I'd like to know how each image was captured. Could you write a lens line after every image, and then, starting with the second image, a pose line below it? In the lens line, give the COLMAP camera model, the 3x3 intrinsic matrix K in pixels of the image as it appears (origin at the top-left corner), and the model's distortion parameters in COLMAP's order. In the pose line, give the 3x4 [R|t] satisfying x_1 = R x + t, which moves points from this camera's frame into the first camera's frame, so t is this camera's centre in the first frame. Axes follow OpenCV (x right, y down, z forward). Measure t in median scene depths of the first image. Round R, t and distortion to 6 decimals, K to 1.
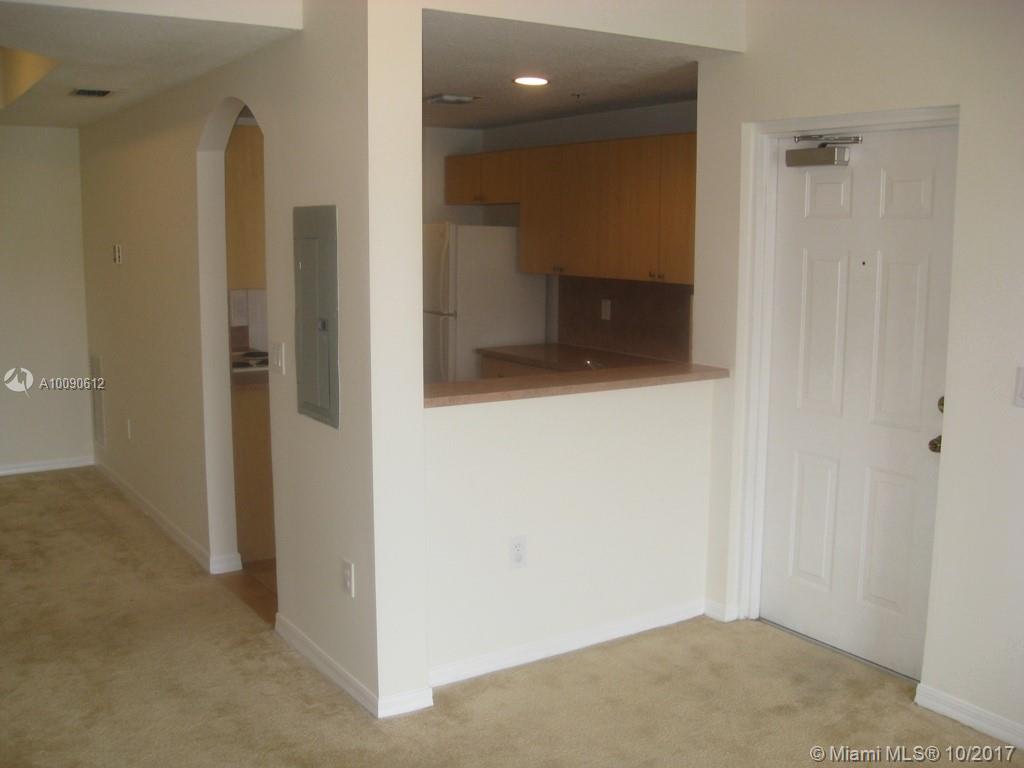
lens RADIAL K [[1055.1, 0, 516.5], [0, 1055.1, 393.8], [0, 0, 1]] dist [-0.116642, 0.000000]
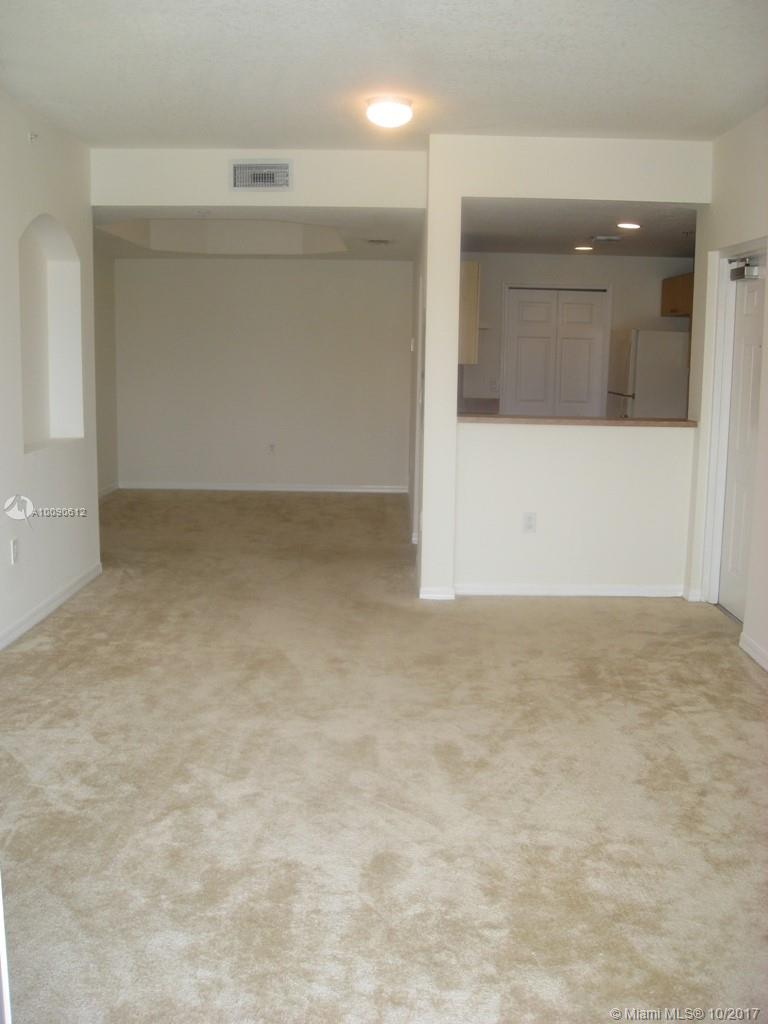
lens RADIAL K [[1055.1, 0, 392.7], [0, 1055.1, 515.5], [0, 0, 1]] dist [-0.116642, 0.000000]
pose [[0.832644, 0.095699, -0.545478, 0.624047], [-0.097291, 0.994915, 0.026040, 0.103954], [0.545197, 0.031388, 0.837720, -0.411589]]
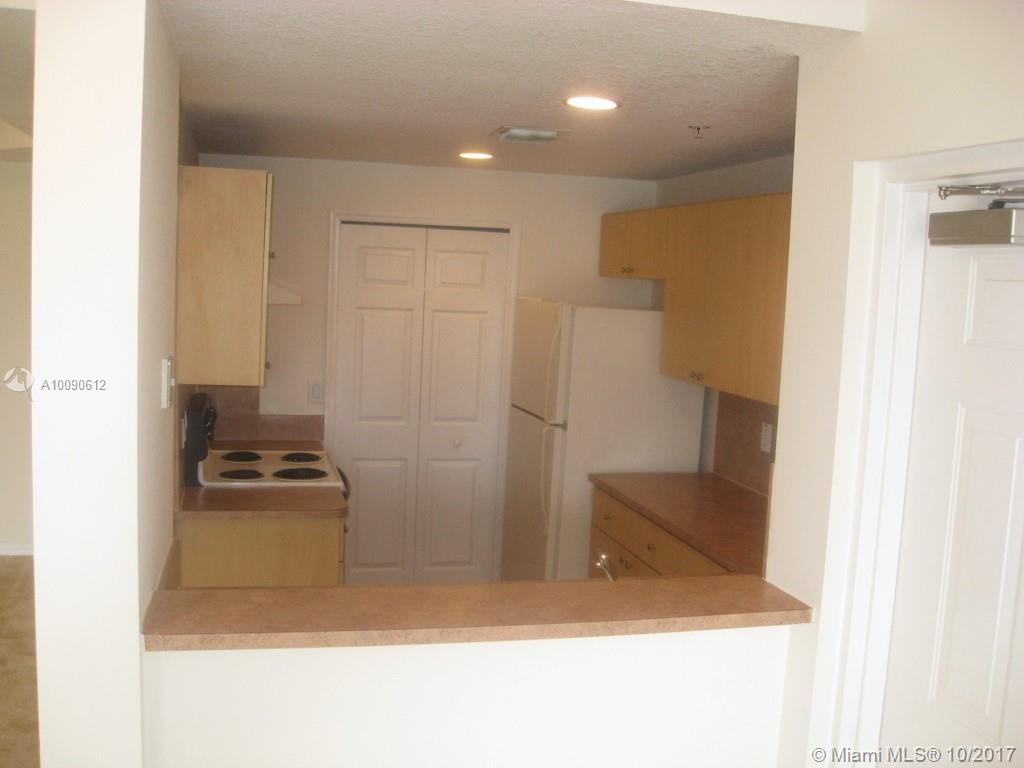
lens RADIAL K [[1055.1, 0, 515.7], [0, 1055.1, 377.7], [0, 0, 1]] dist [-0.116642, 0.000000]
pose [[0.942935, 0.068640, -0.325824, 0.216199], [-0.090202, 0.994590, -0.051520, -0.097499], [0.320525, 0.077970, 0.944026, 0.412145]]
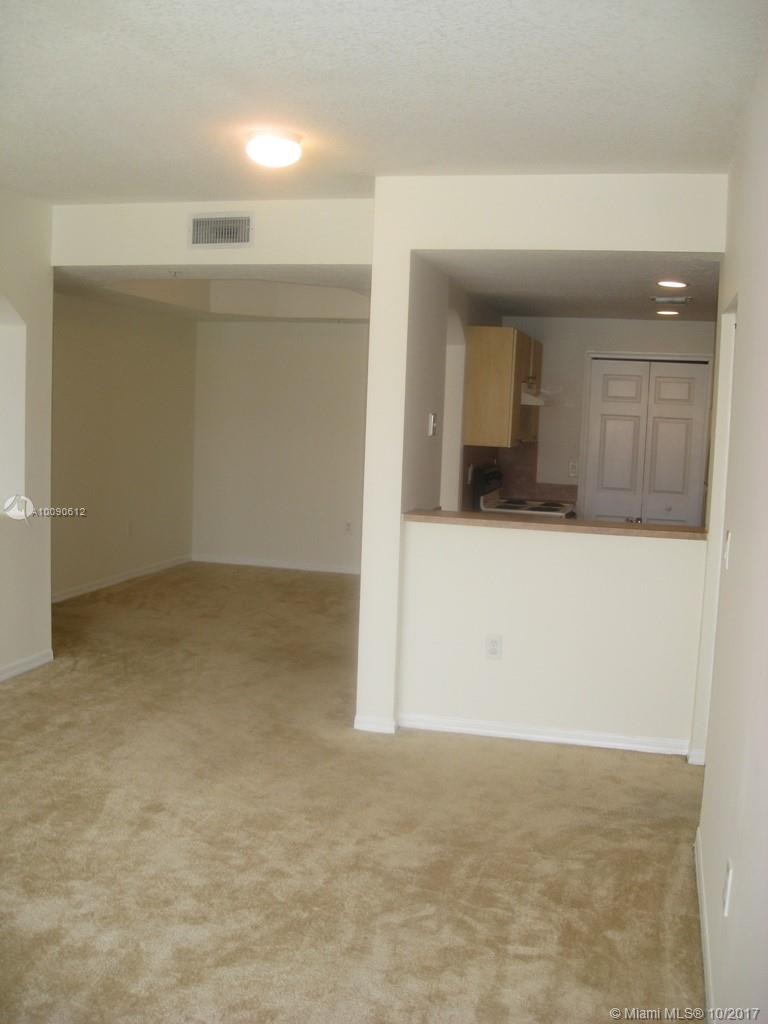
lens RADIAL K [[1055.1, 0, 390.2], [0, 1055.1, 508.1], [0, 0, 1]] dist [-0.116642, 0.000000]
pose [[0.668667, 0.093941, -0.737604, 0.763421], [-0.149064, 0.988785, -0.009201, 0.009735], [0.728467, 0.116102, 0.675171, 0.003145]]
